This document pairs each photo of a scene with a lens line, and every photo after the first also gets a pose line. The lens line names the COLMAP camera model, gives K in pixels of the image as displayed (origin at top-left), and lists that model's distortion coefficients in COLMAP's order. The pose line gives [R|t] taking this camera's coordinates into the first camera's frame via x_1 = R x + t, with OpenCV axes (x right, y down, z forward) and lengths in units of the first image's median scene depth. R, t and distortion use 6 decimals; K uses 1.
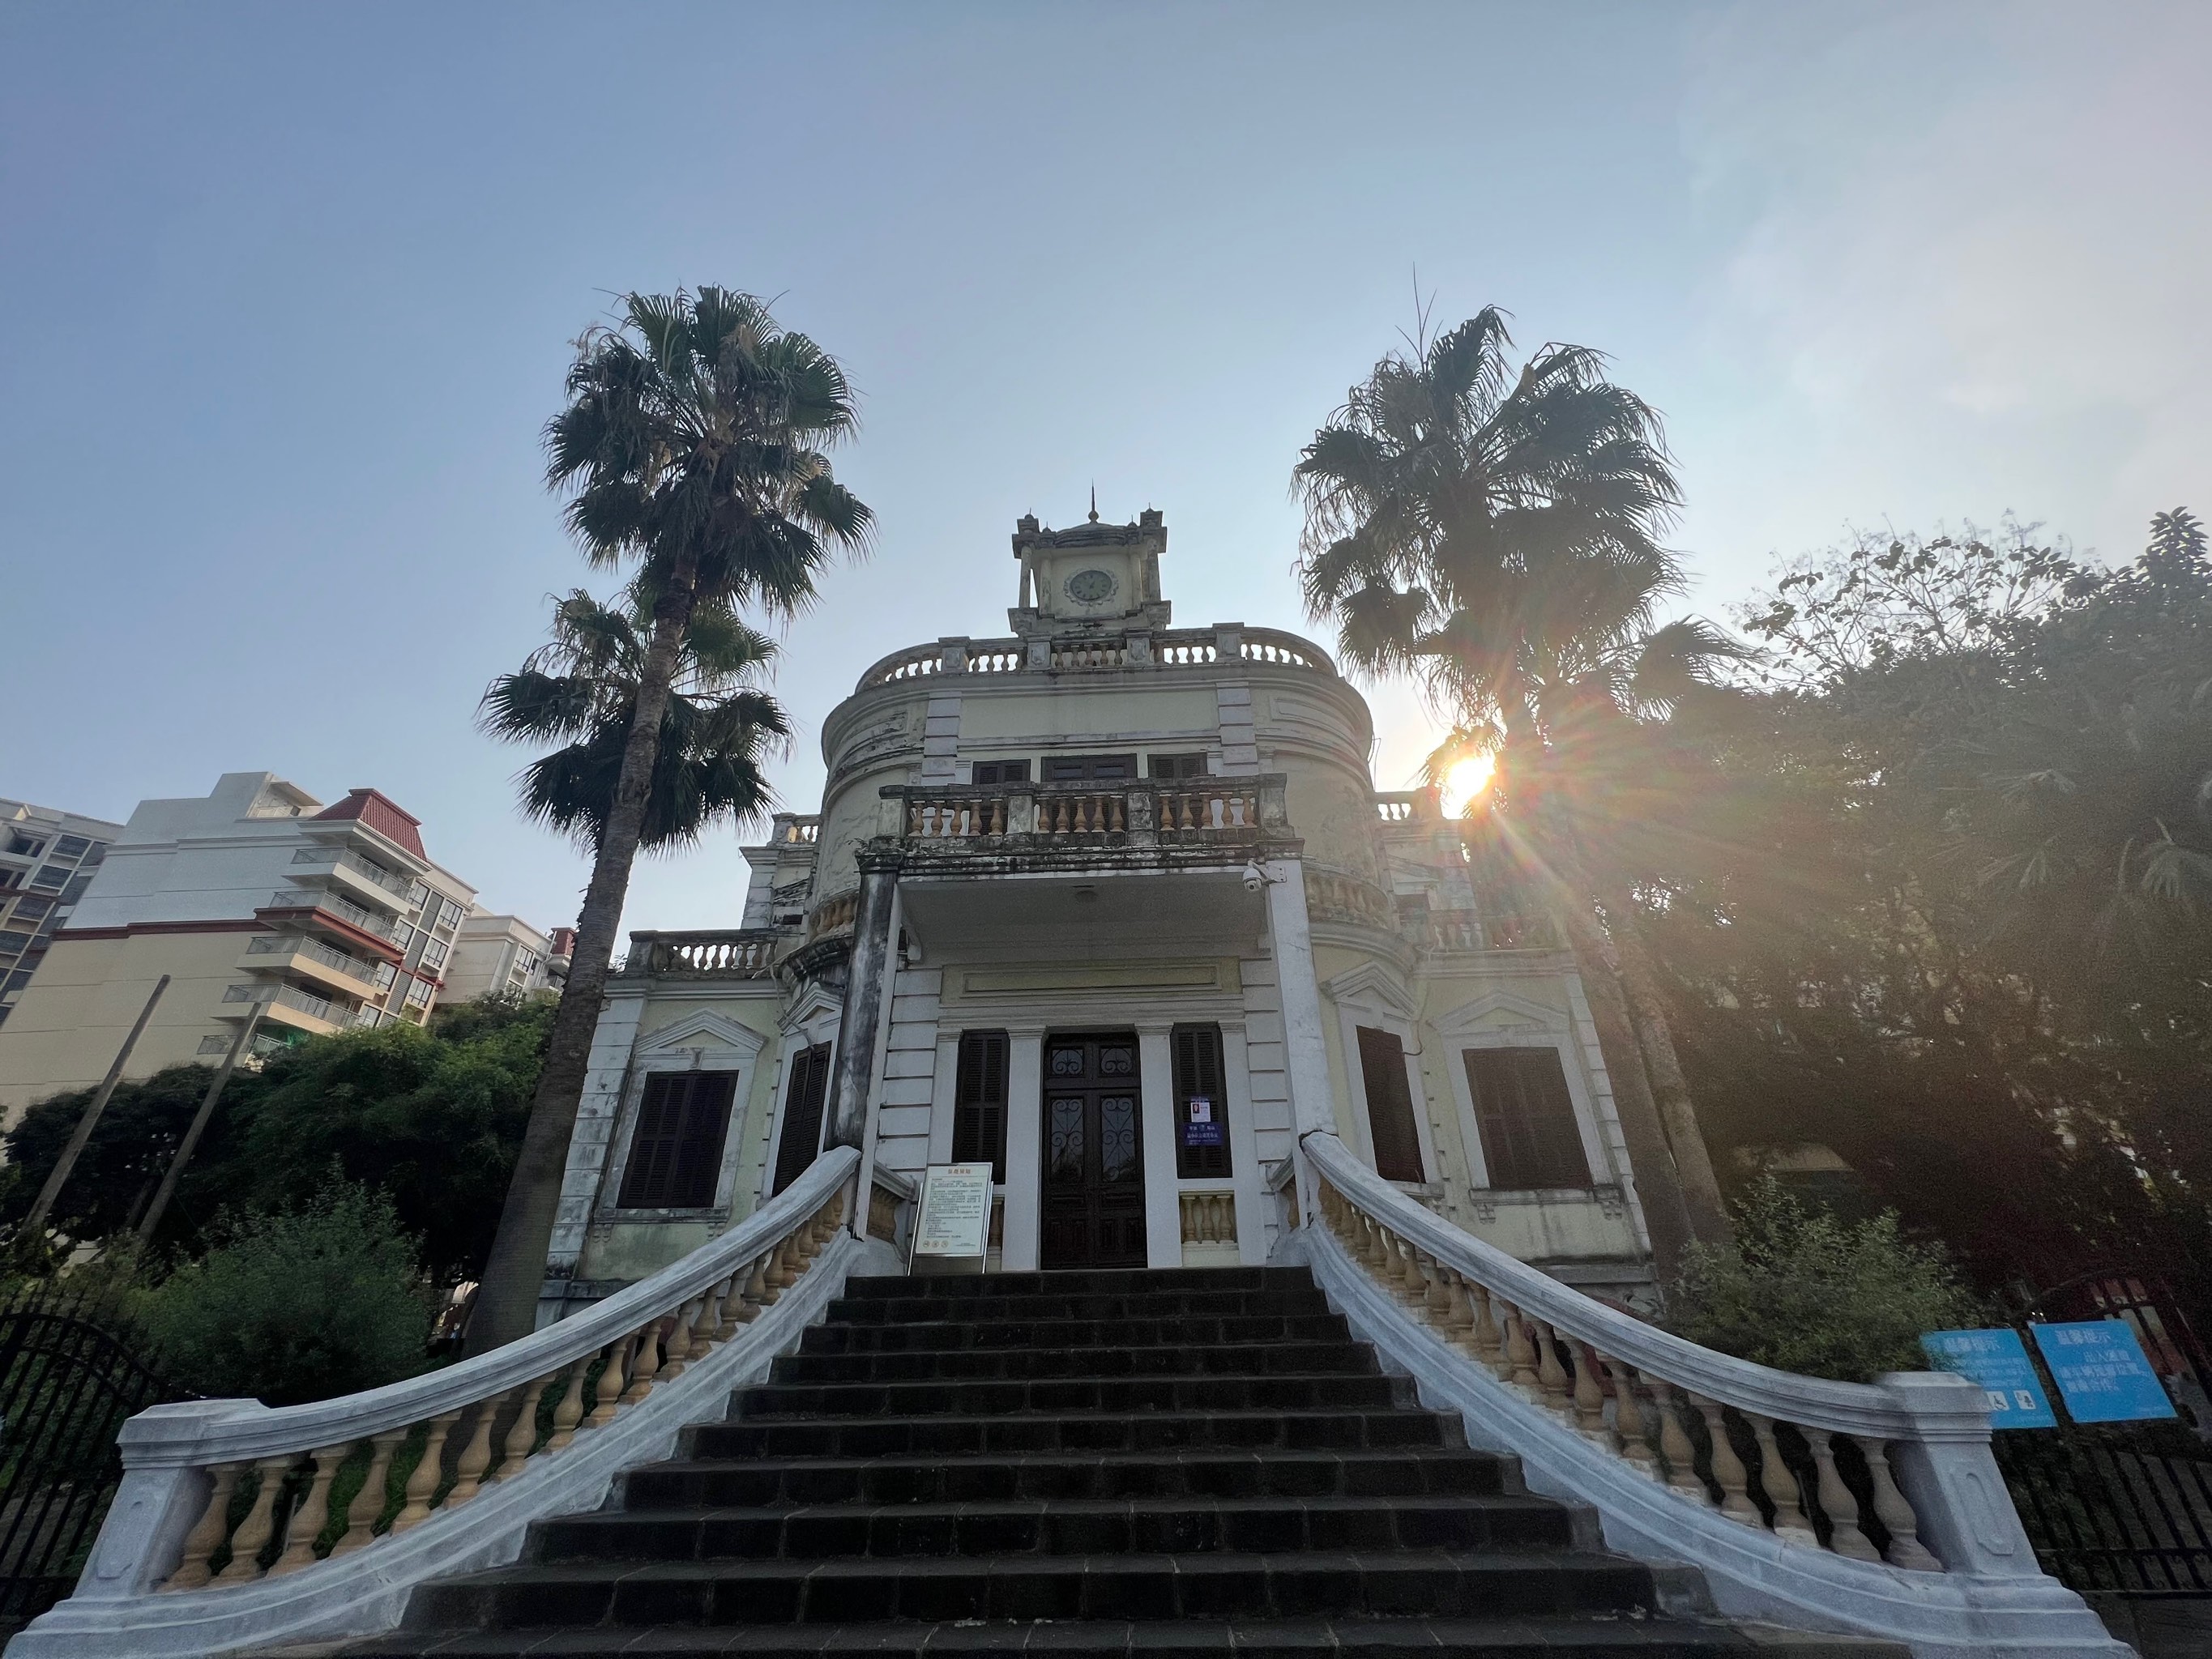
lens RADIAL K [[898.3, 0, 1106.0], [0, 898.3, 829.5], [0, 0, 1]] dist [-0.002287, -0.000046]
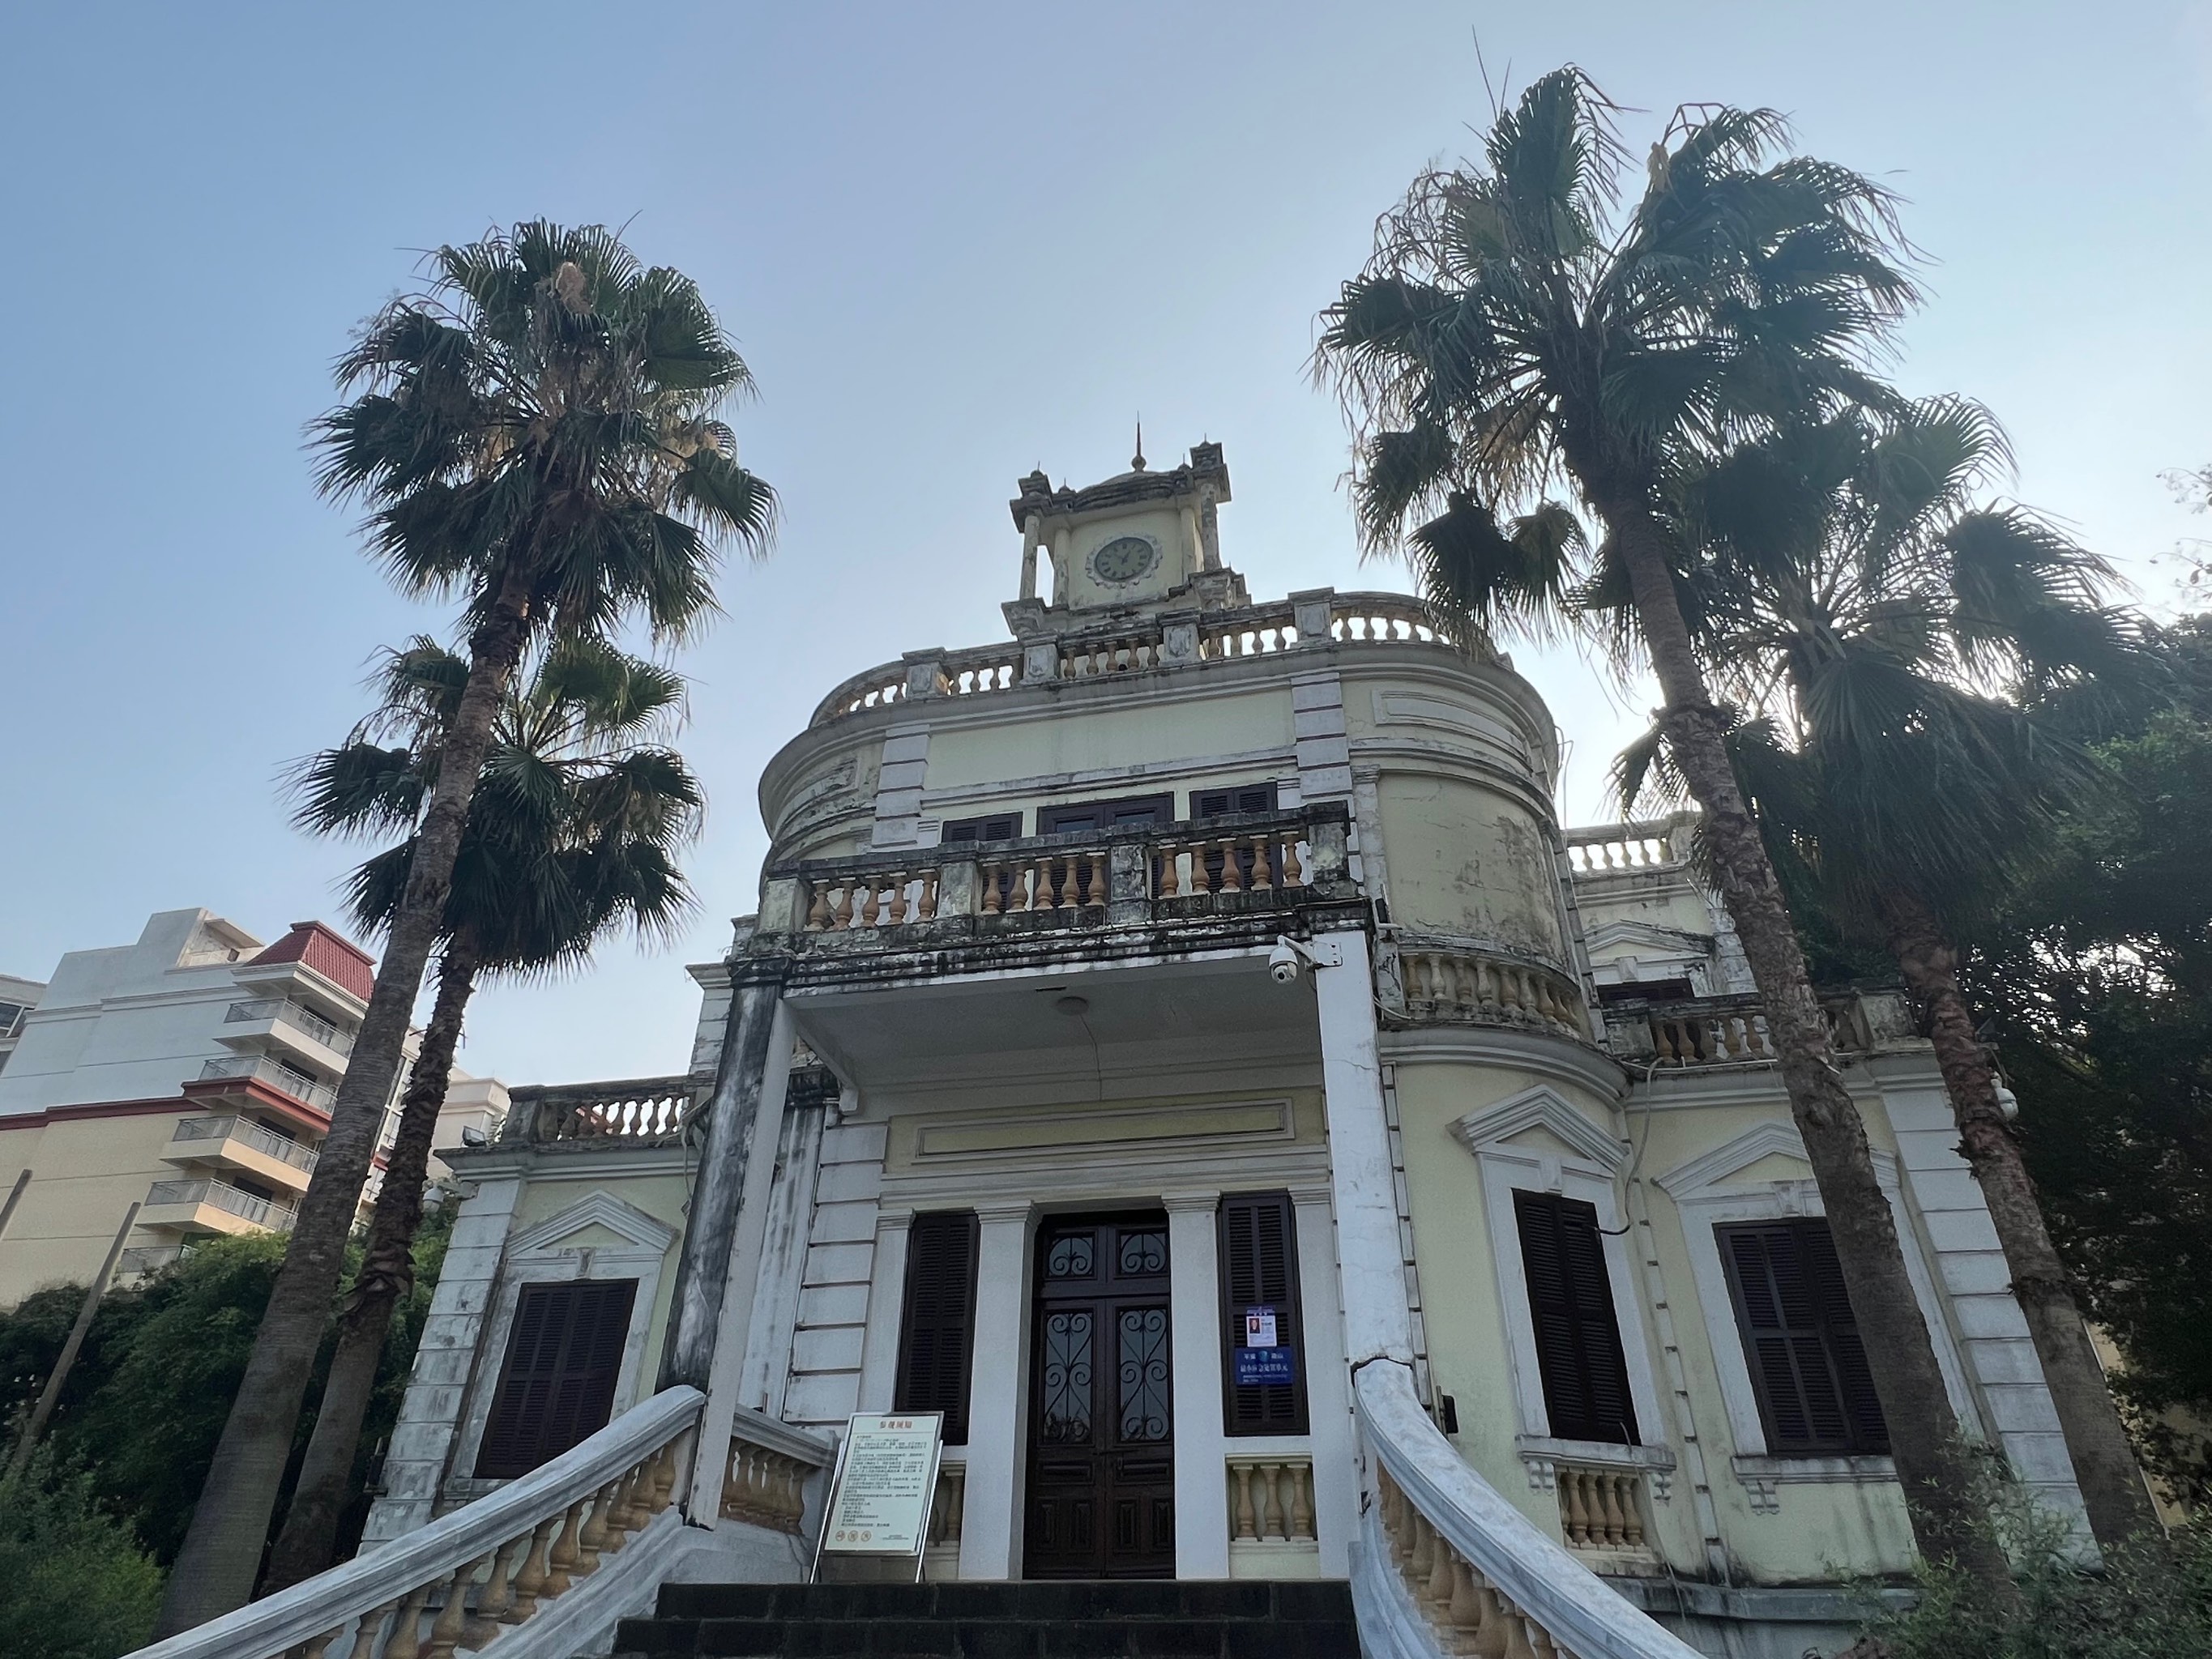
lens RADIAL K [[1287.1, 0, 1106.0], [0, 1287.1, 829.5], [0, 0, 1]] dist [-0.002227, -0.000583]
pose [[0.984202, -0.073883, -0.160896, 0.149615], [0.062000, 0.995050, -0.077668, 0.017650], [0.165837, 0.066466, 0.983911, 0.039449]]
